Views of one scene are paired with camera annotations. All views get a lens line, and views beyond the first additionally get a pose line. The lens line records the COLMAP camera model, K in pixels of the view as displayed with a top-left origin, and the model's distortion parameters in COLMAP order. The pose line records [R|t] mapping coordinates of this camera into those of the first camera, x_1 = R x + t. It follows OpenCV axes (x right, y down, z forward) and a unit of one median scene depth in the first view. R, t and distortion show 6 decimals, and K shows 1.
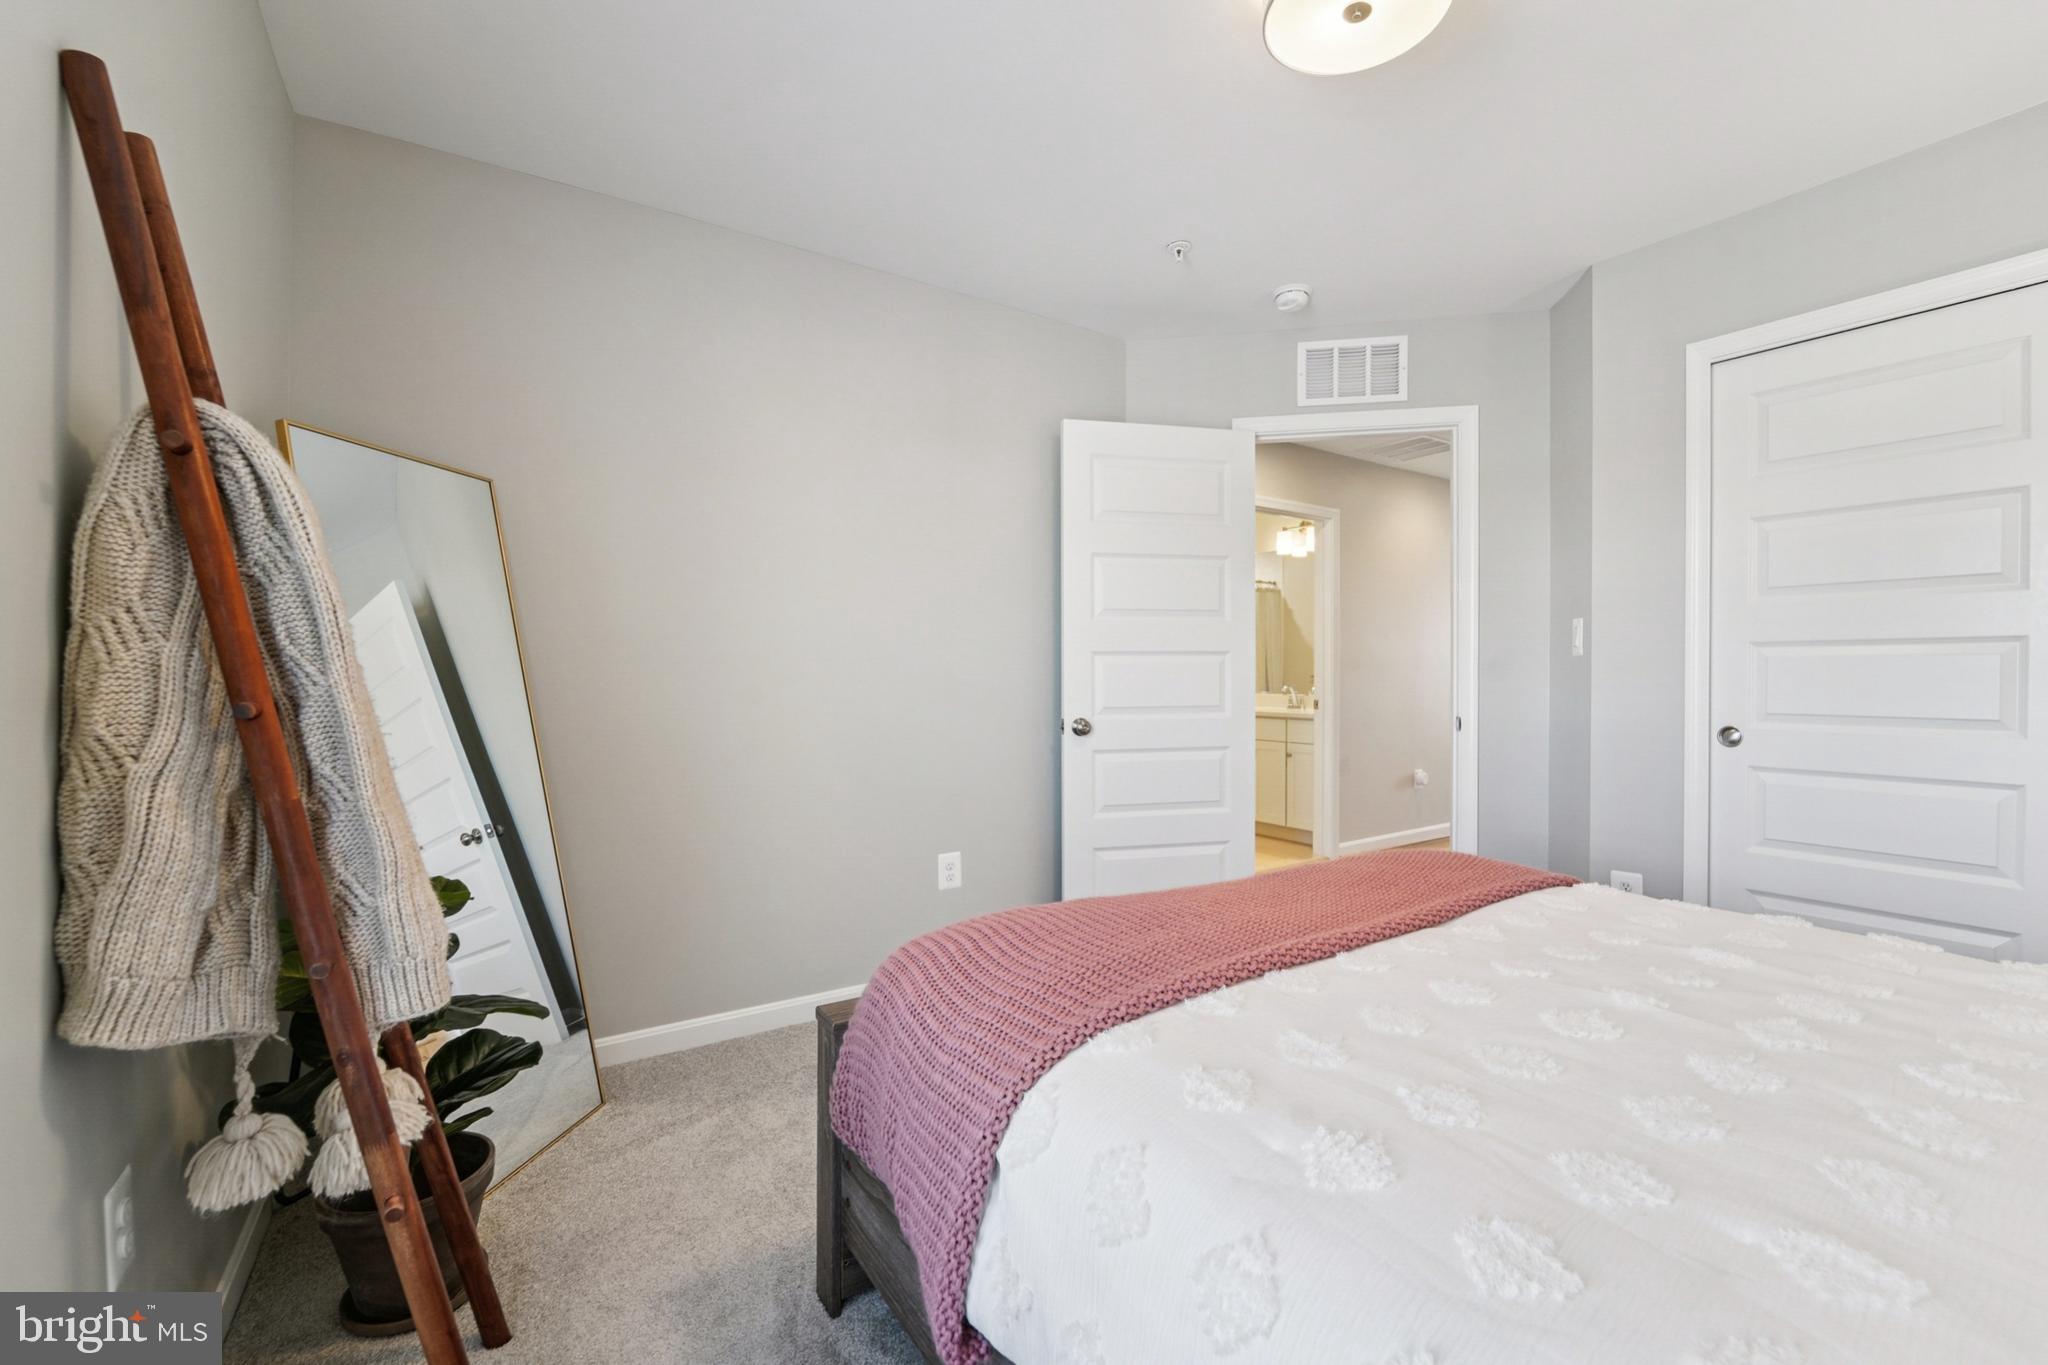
lens RADIAL K [[838.6, 0, 1030.5], [0, 838.6, 687.3], [0, 0, 1]] dist [-0.022120, 0.000017]
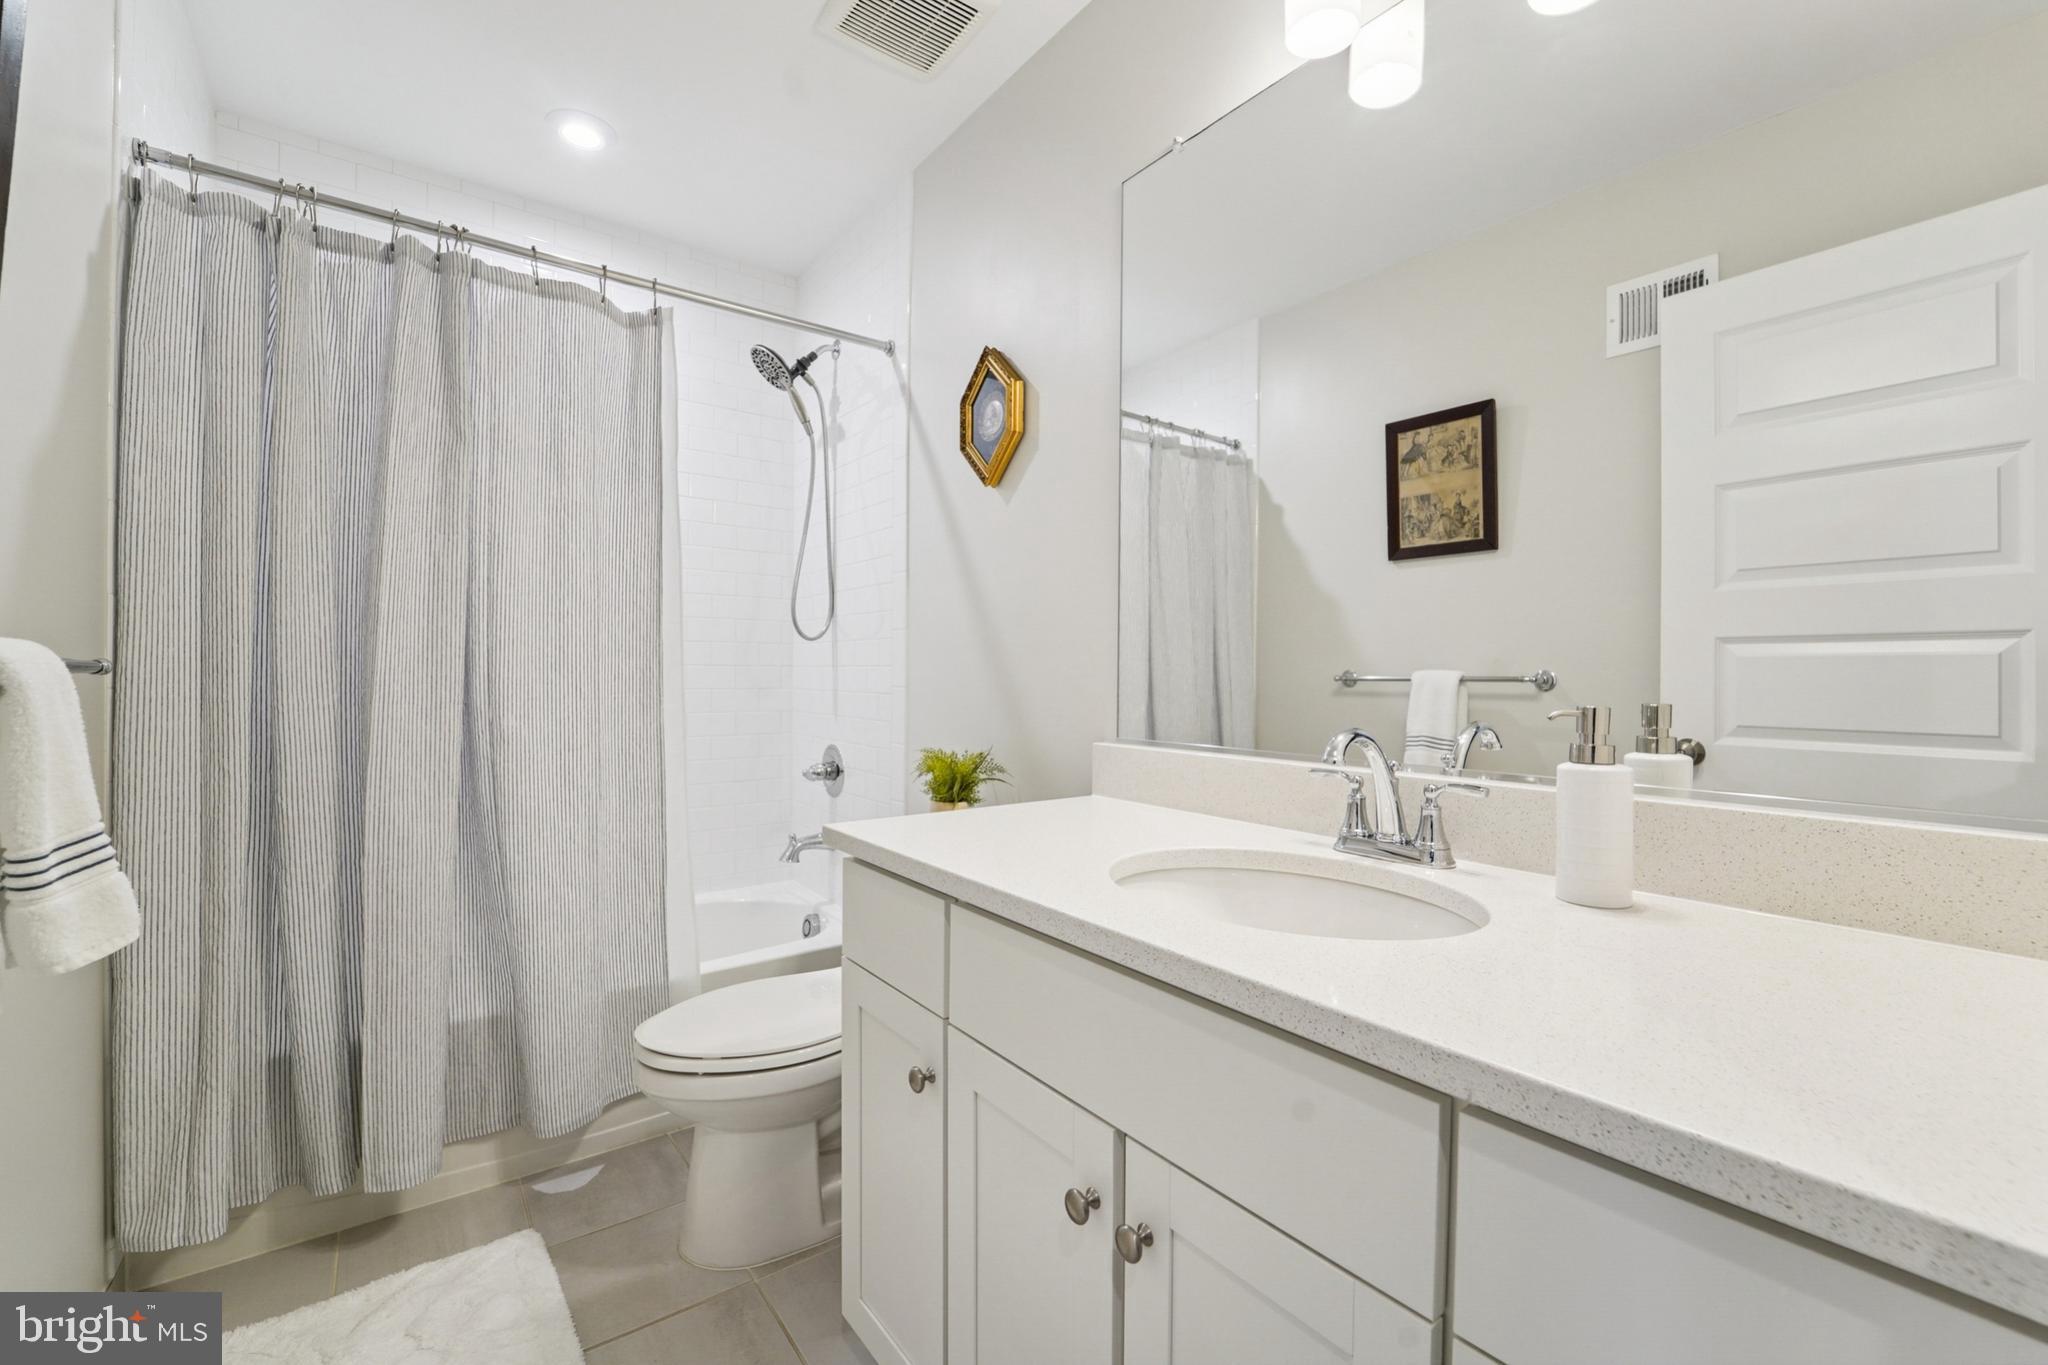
lens RADIAL K [[838.6, 0, 1030.5], [0, 838.6, 687.3], [0, 0, 1]] dist [-0.022120, 0.000017]
pose [[0.997077, 0.003606, 0.076314, 0.226806], [-0.004047, 0.999976, 0.005615, -0.011895], [-0.076292, -0.005907, 0.997068, 0.844094]]
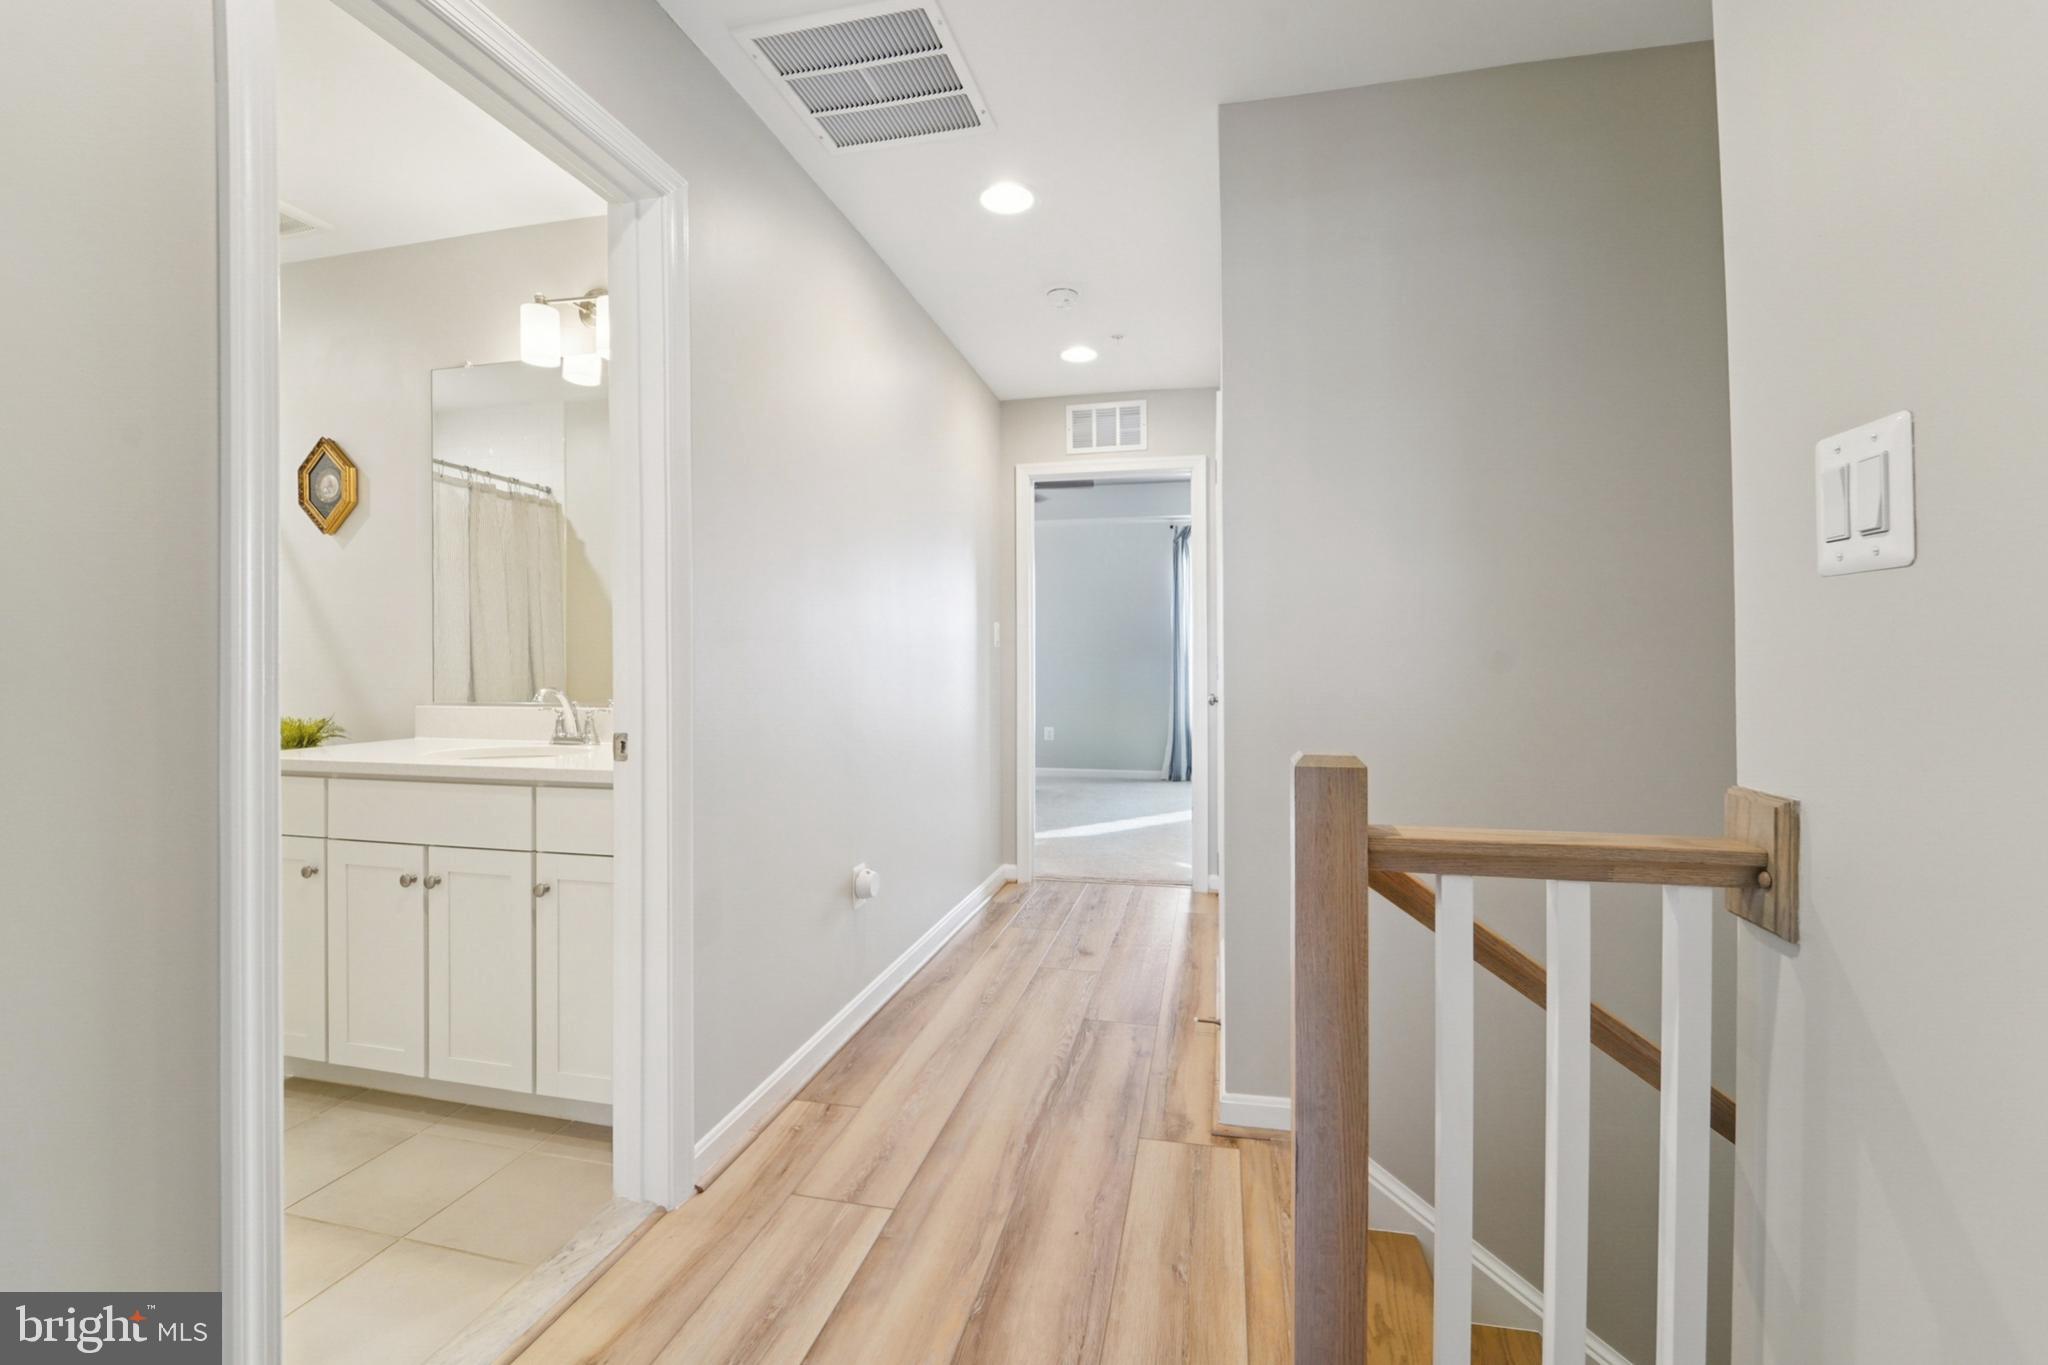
lens RADIAL K [[879.0, 0, 1024.0], [0, 879.0, 682.5], [0, 0, 1]] dist [-0.000767, -0.000330]
pose [[0.736390, -0.013658, 0.676420, 0.187280], [0.006886, 0.999896, 0.012693, -0.008250], [-0.676522, -0.004690, 0.736407, 0.529258]]
